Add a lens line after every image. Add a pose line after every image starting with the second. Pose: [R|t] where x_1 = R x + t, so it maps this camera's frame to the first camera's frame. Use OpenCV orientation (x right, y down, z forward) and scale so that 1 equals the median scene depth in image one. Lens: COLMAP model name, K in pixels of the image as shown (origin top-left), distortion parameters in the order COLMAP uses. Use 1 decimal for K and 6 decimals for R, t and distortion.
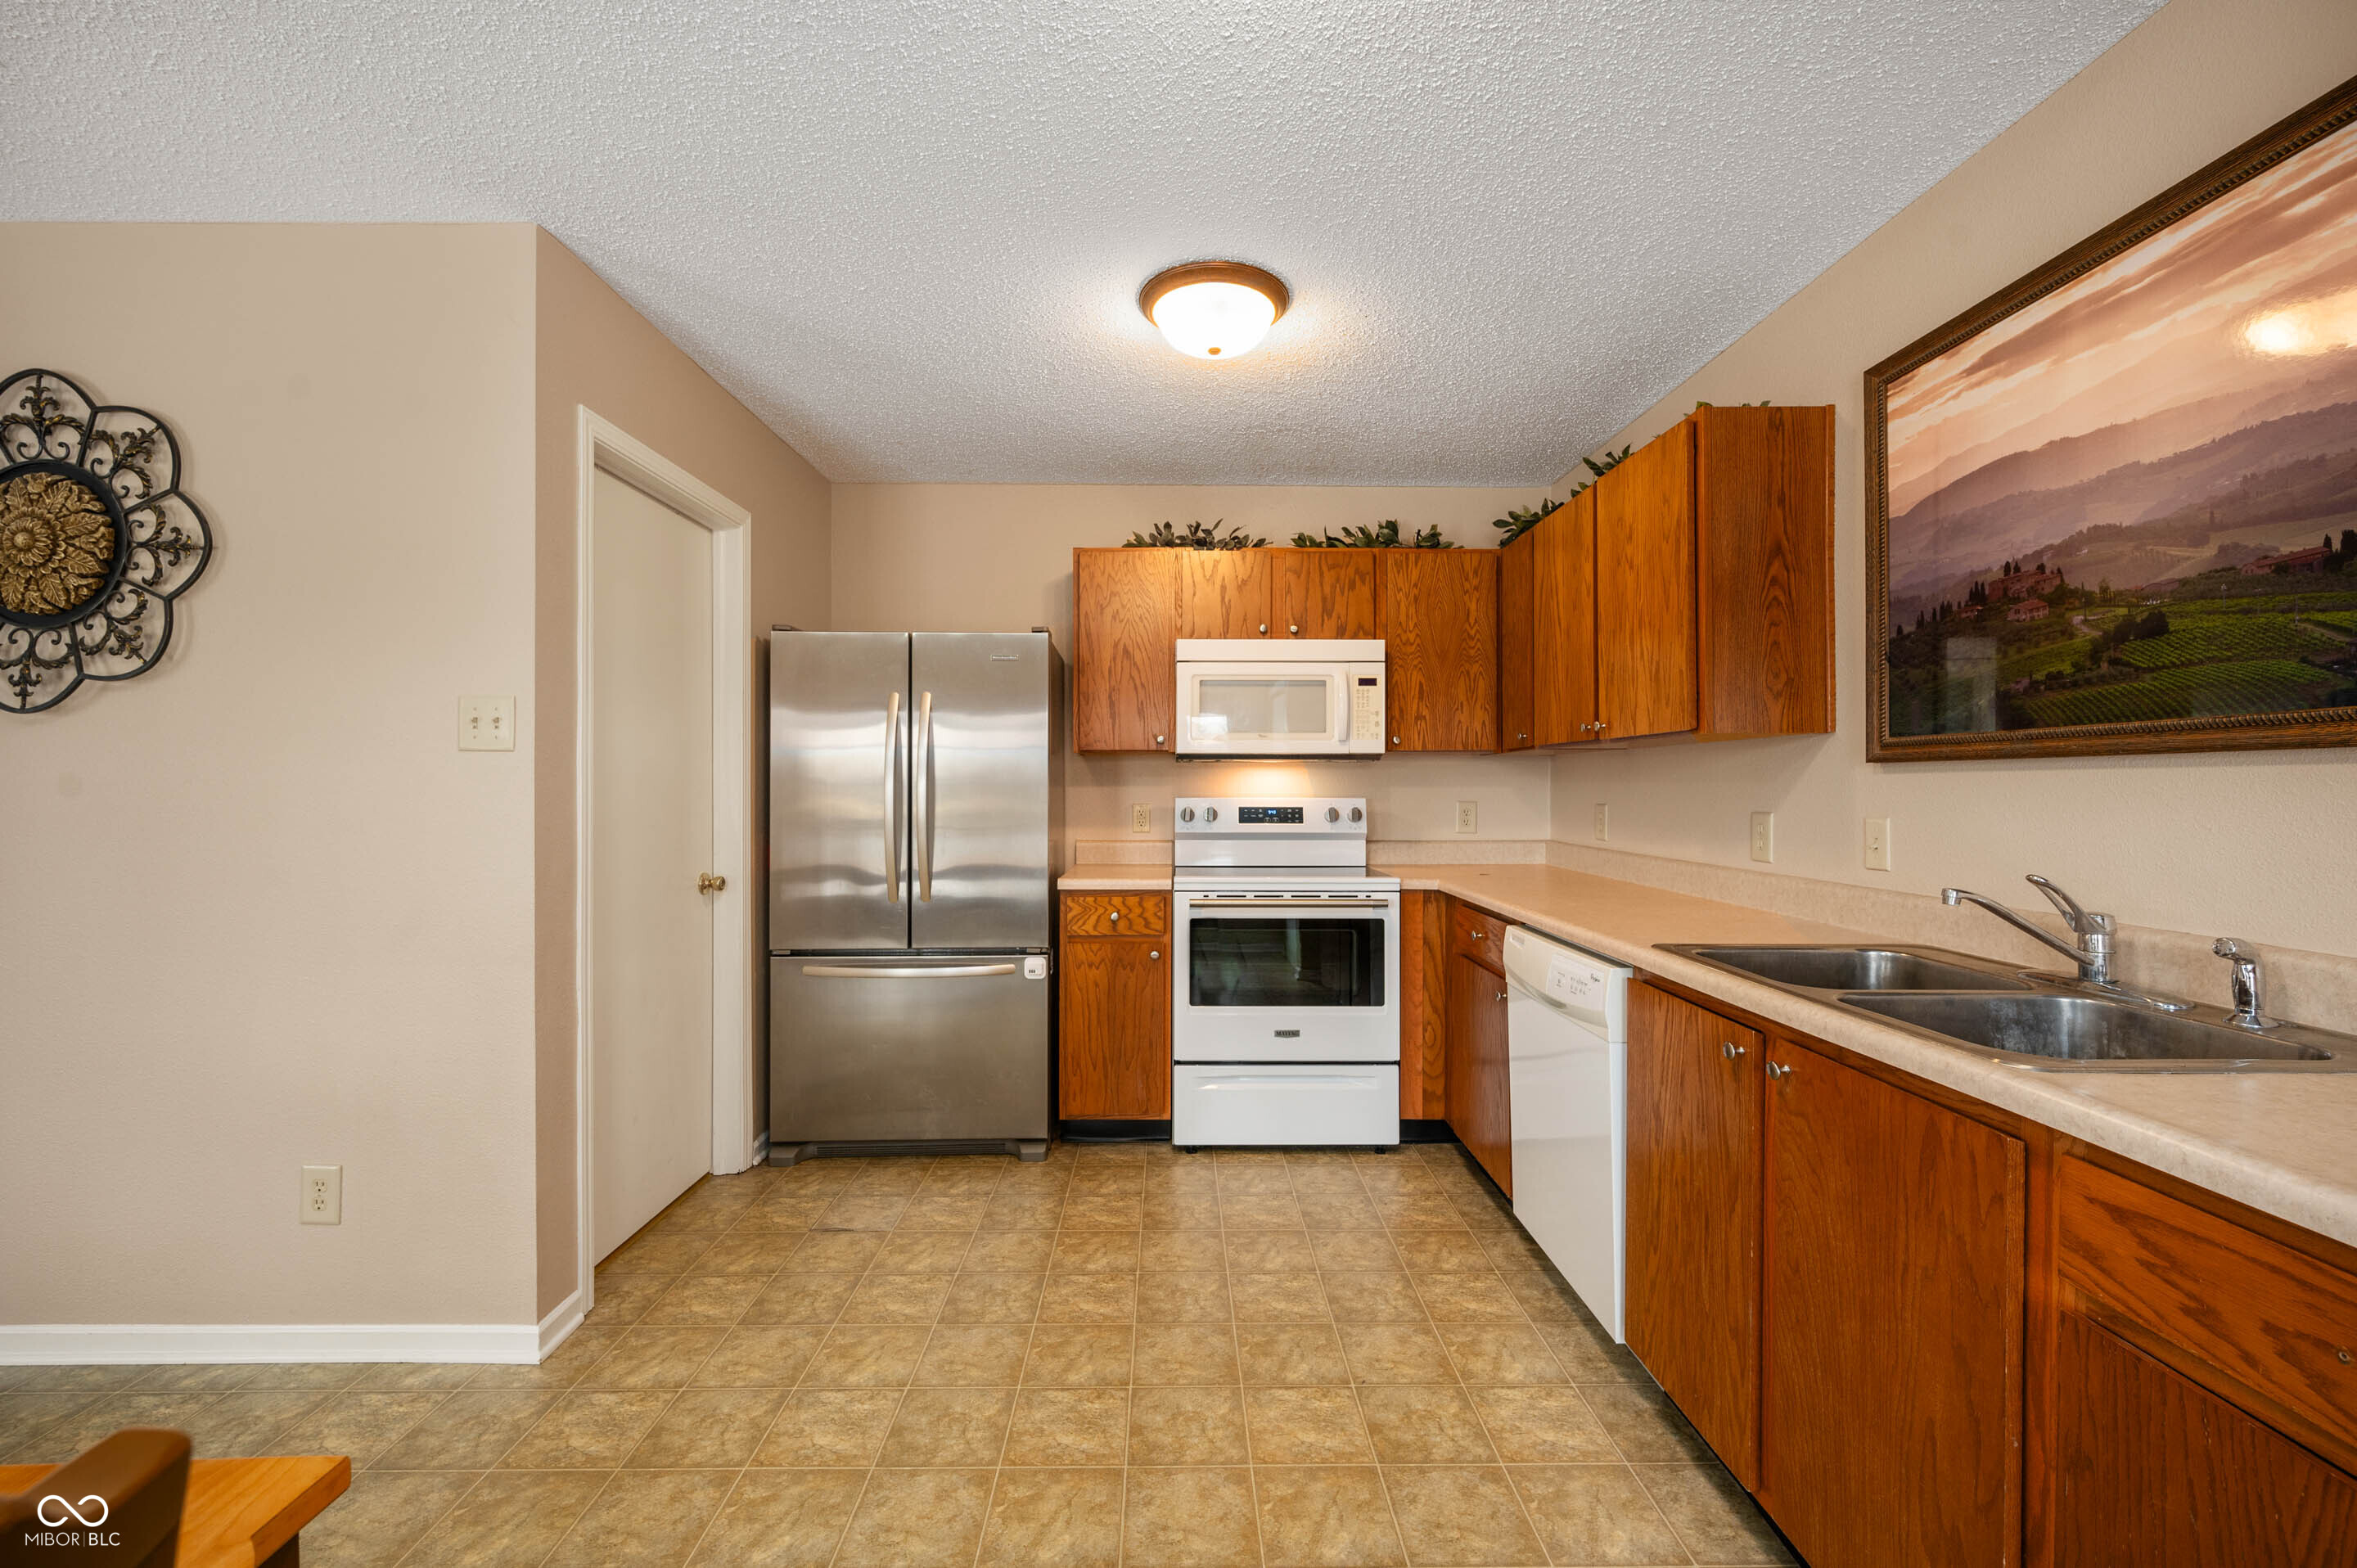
lens RADIAL K [[936.1, 0, 1188.1], [0, 936.1, 780.4], [0, 0, 1]] dist [0.000938, -0.000265]
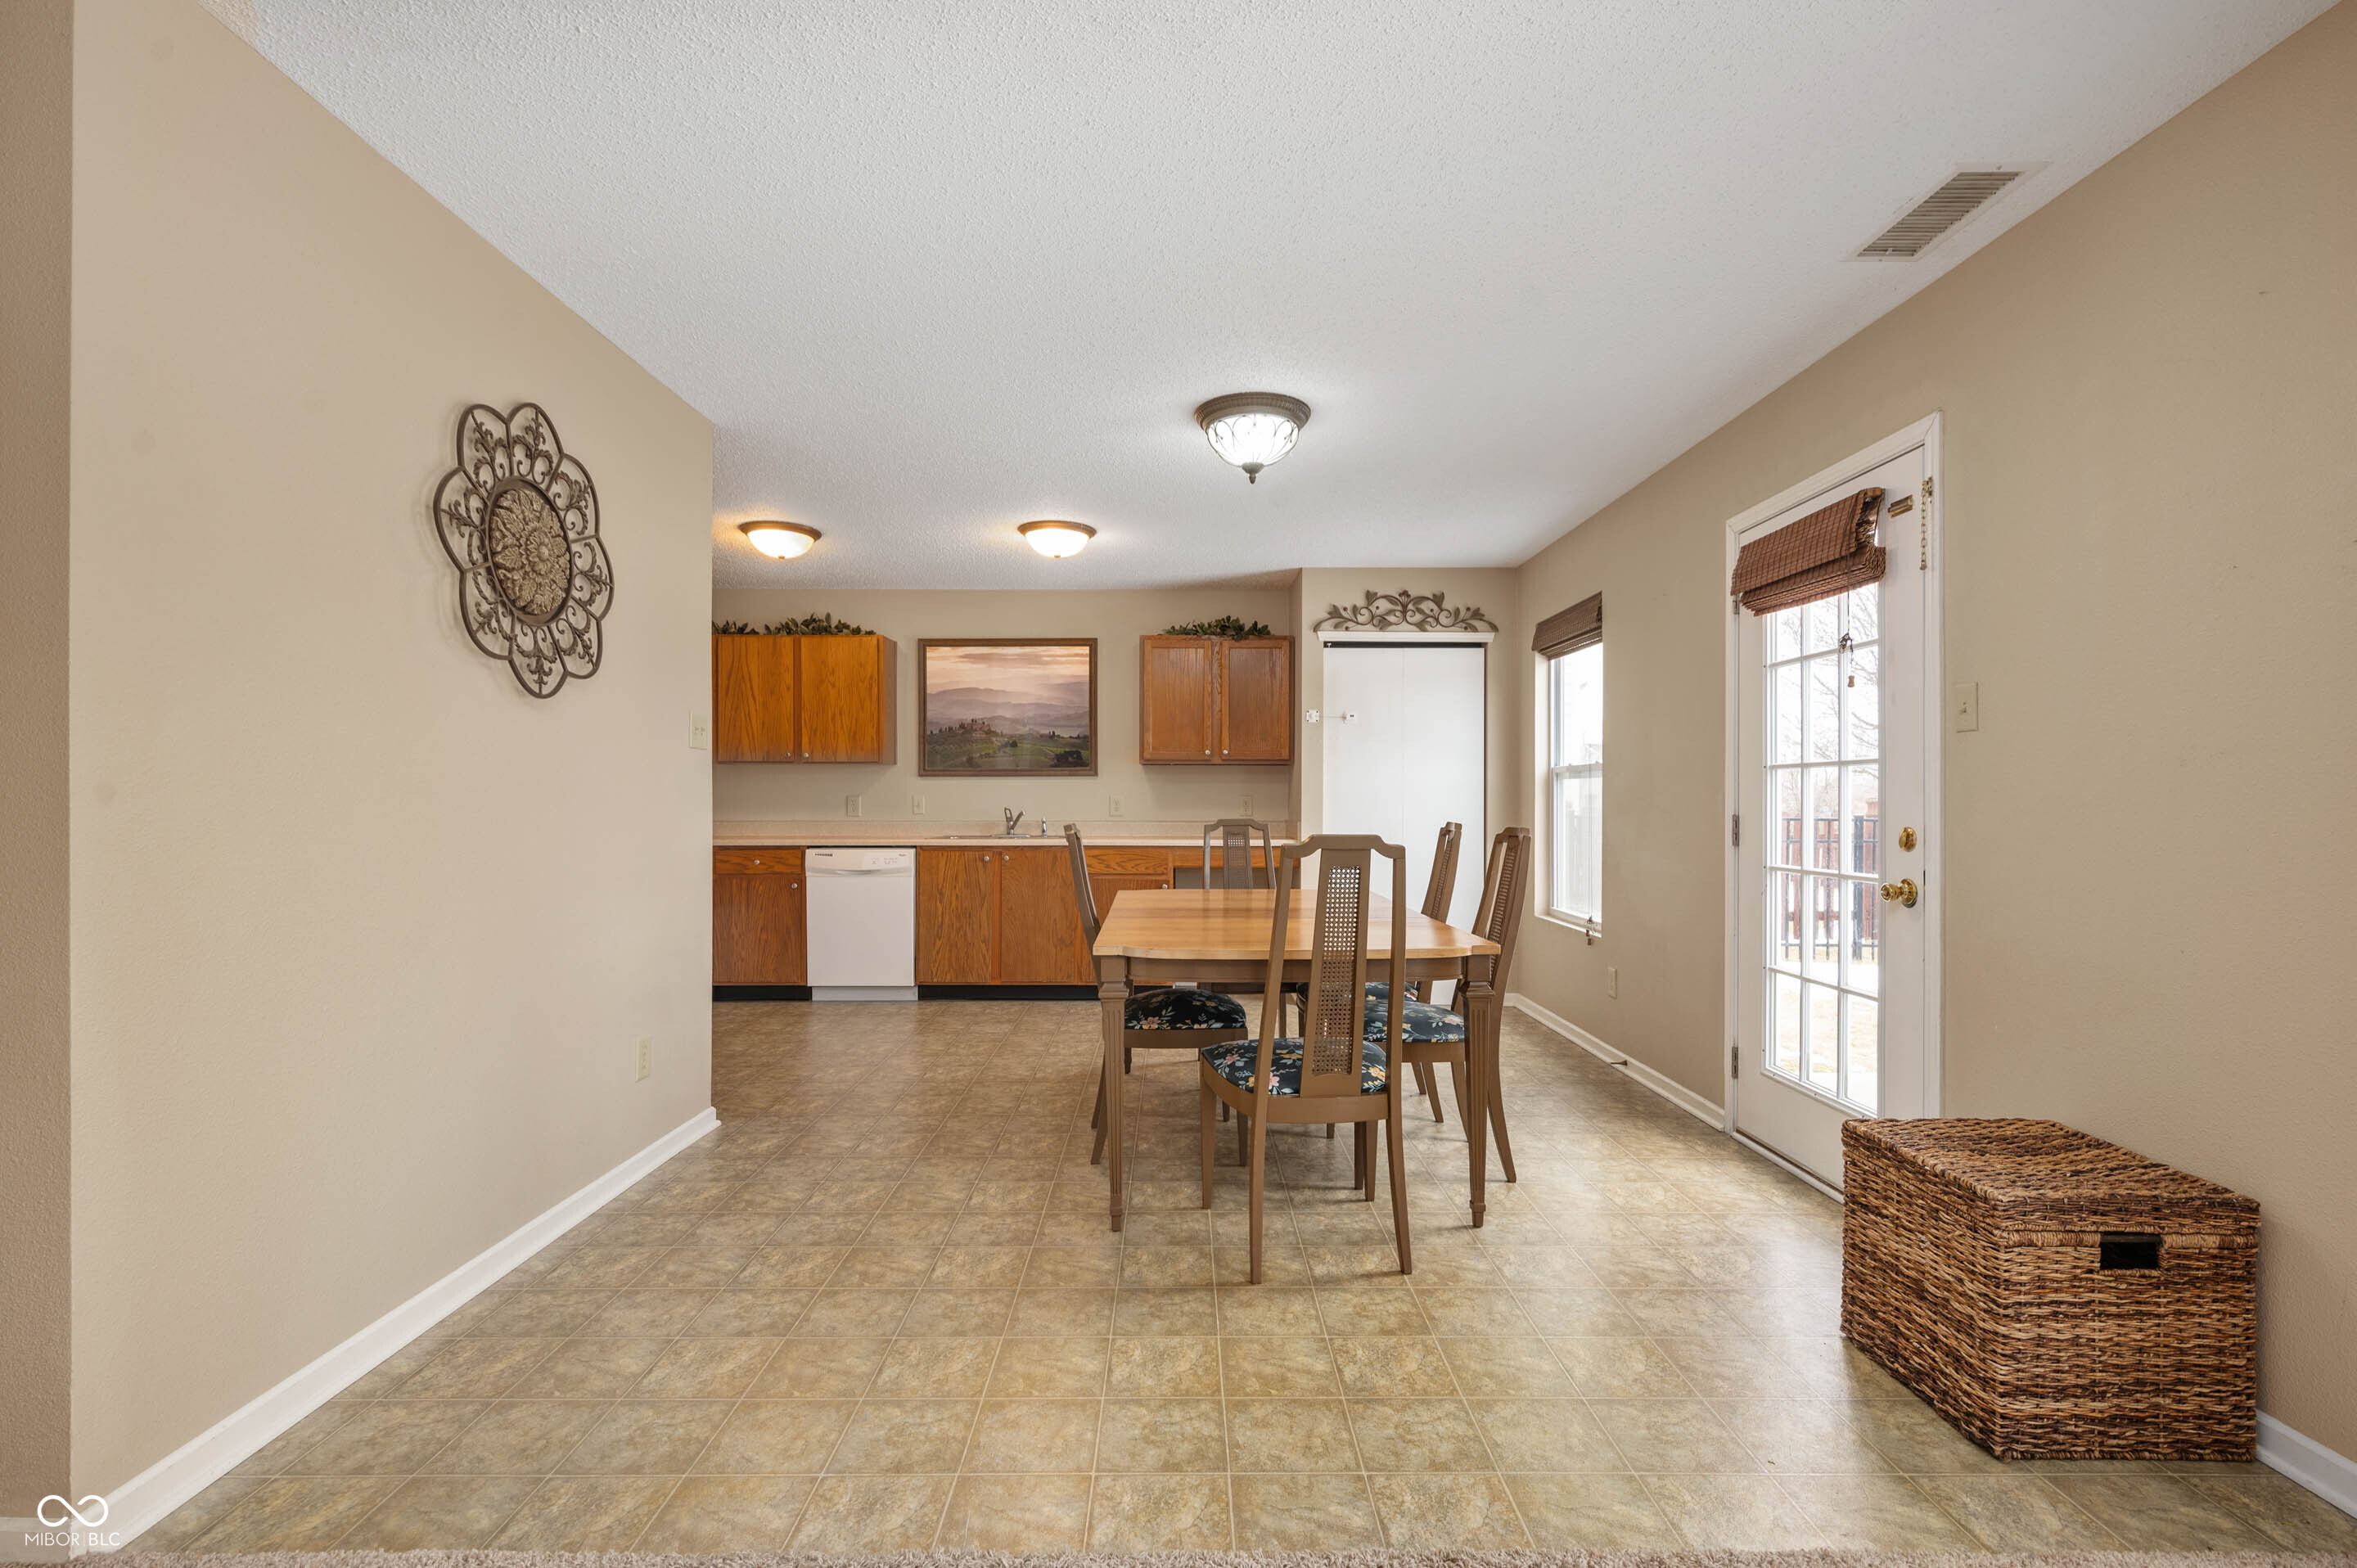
lens RADIAL K [[1068.9, 0, 1192.7], [0, 1068.9, 798.4], [0, 0, 1]] dist [0.002644, 0.000436]
pose [[-0.000260, 0.003356, 0.999994, -2.577668], [-0.001865, 0.999993, -0.003356, 0.057215], [-0.999998, -0.001866, -0.000254, 0.177199]]
